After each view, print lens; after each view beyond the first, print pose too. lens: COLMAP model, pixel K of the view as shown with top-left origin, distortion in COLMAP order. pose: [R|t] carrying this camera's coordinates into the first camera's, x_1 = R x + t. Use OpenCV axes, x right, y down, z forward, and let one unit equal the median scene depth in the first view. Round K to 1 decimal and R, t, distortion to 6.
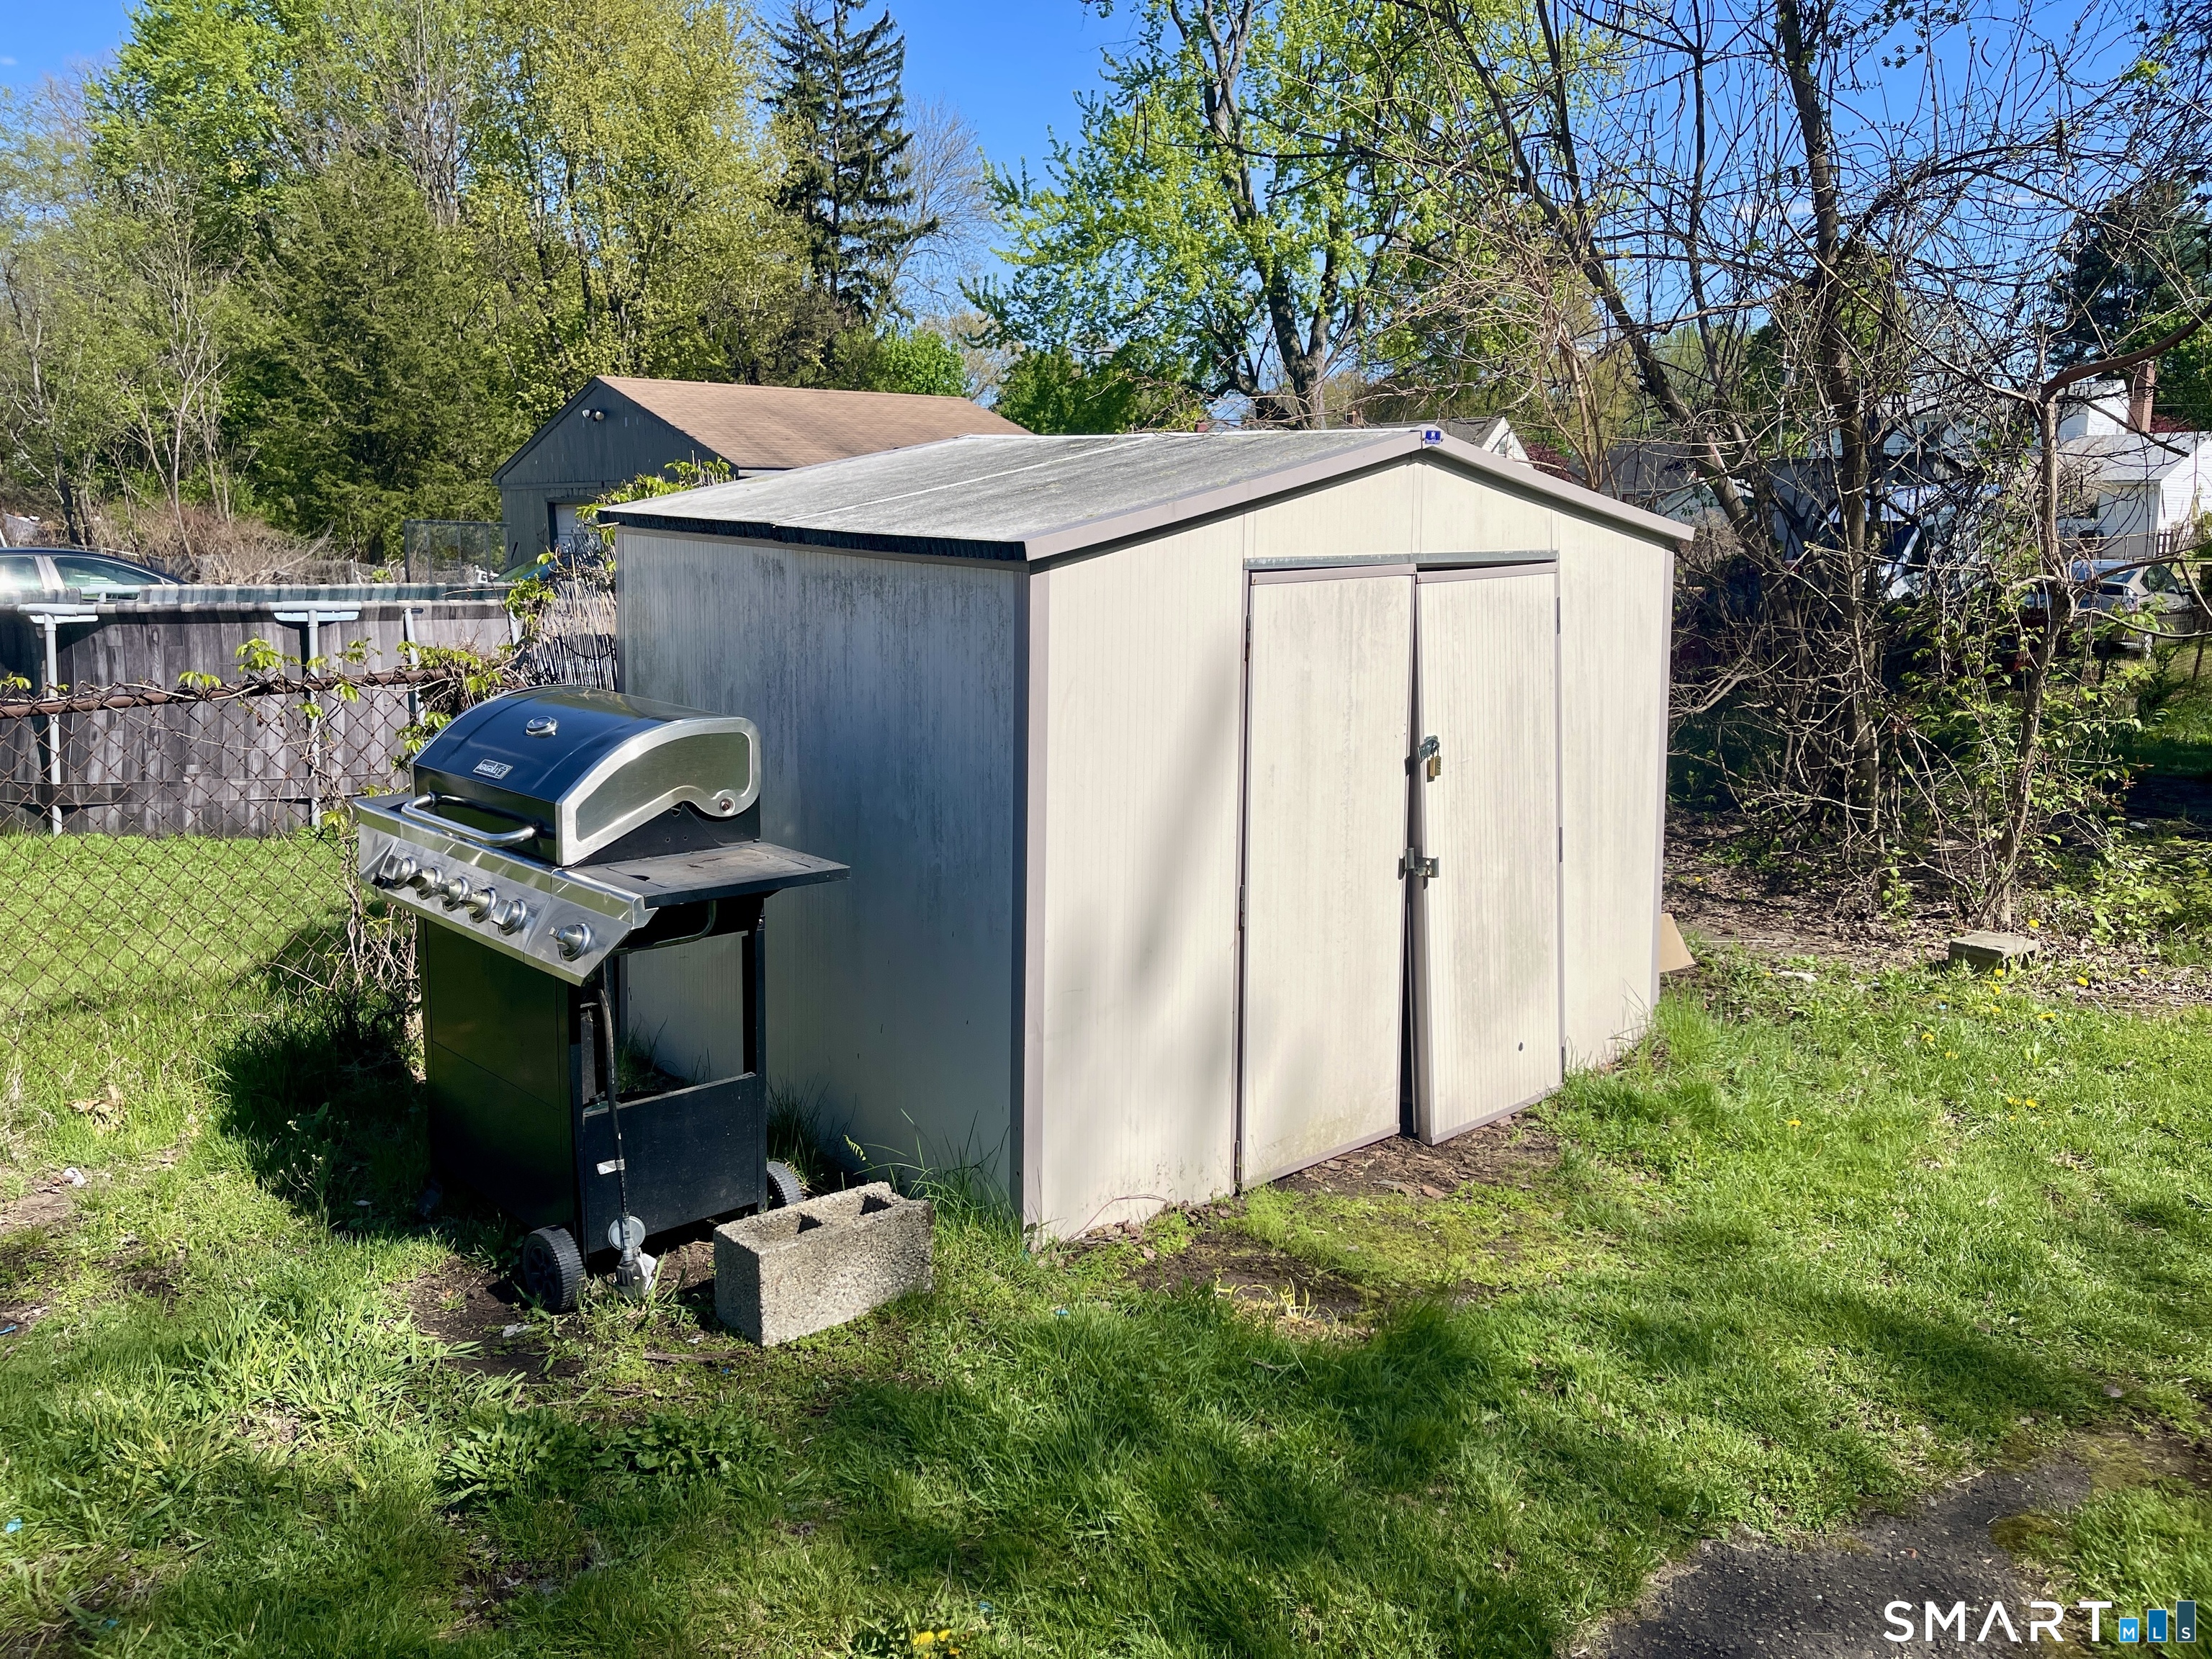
lens RADIAL K [[1670.1, 0, 1106.0], [0, 1670.1, 829.5], [0, 0, 1]] dist [0.046566, -0.044397]
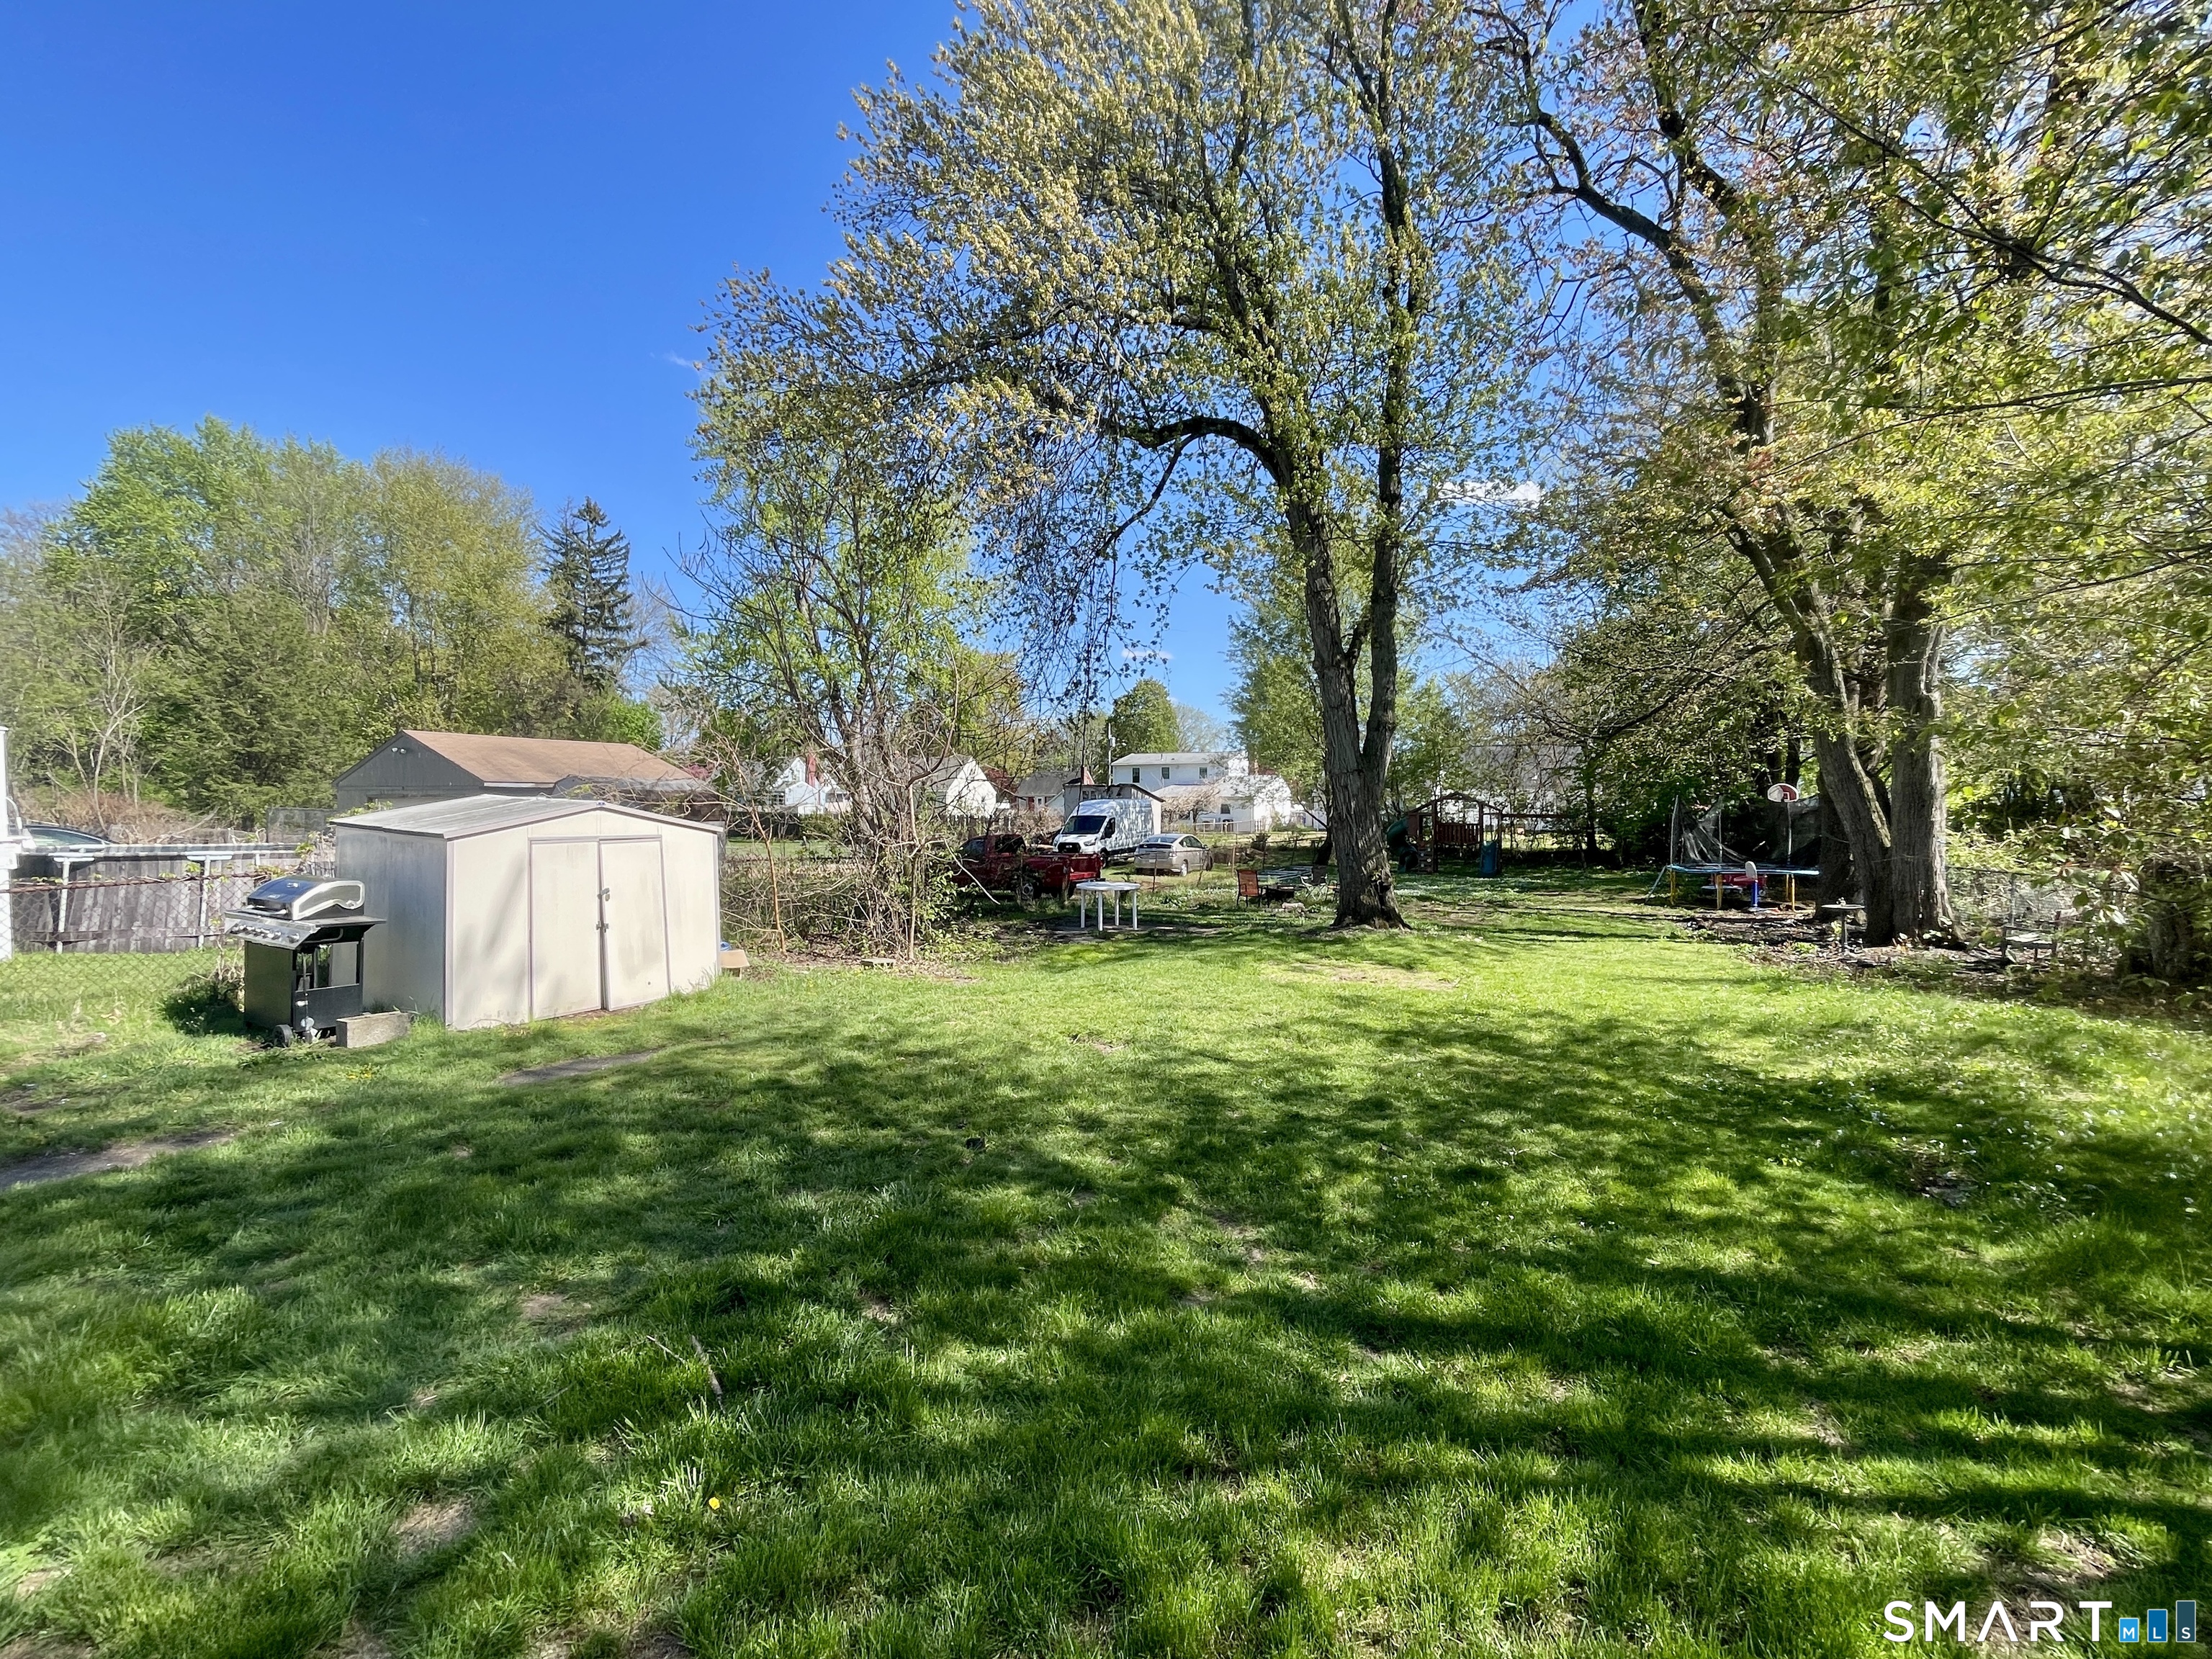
lens RADIAL K [[975.3, 0, 1105.2], [0, 975.3, 828.4], [0, 0, 1]] dist [-0.029066, 0.014831]
pose [[0.948545, 0.005554, 0.316593, 0.052957], [0.045072, 0.987297, -0.152362, 0.017094], [-0.313418, 0.158791, 0.936245, -0.119076]]
